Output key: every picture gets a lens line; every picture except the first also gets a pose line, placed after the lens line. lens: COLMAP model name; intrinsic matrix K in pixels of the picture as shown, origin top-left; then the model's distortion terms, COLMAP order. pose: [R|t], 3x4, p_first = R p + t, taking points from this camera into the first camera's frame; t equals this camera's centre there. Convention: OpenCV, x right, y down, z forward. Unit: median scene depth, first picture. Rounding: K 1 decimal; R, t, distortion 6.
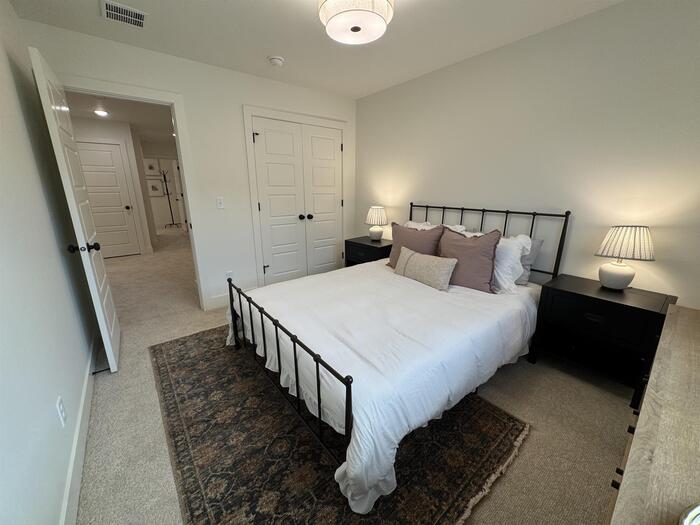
lens RADIAL K [[278.9, 0, 349.2], [0, 278.9, 260.6], [0, 0, 1]] dist [-0.001972, 0.000066]
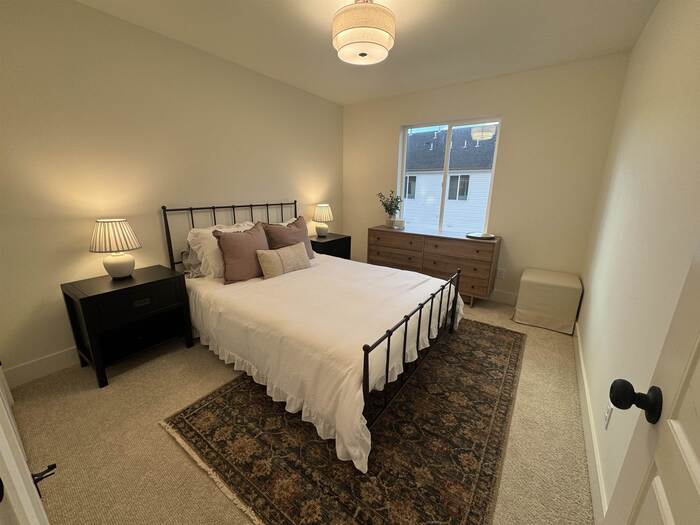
lens RADIAL K [[278.9, 0, 349.2], [0, 278.9, 260.6], [0, 0, 1]] dist [-0.001972, 0.000066]
pose [[-0.268009, -0.252377, 0.929773, -0.955247], [0.238648, 0.917610, 0.317866, -0.305717], [-0.933391, 0.307079, -0.185698, 1.141454]]
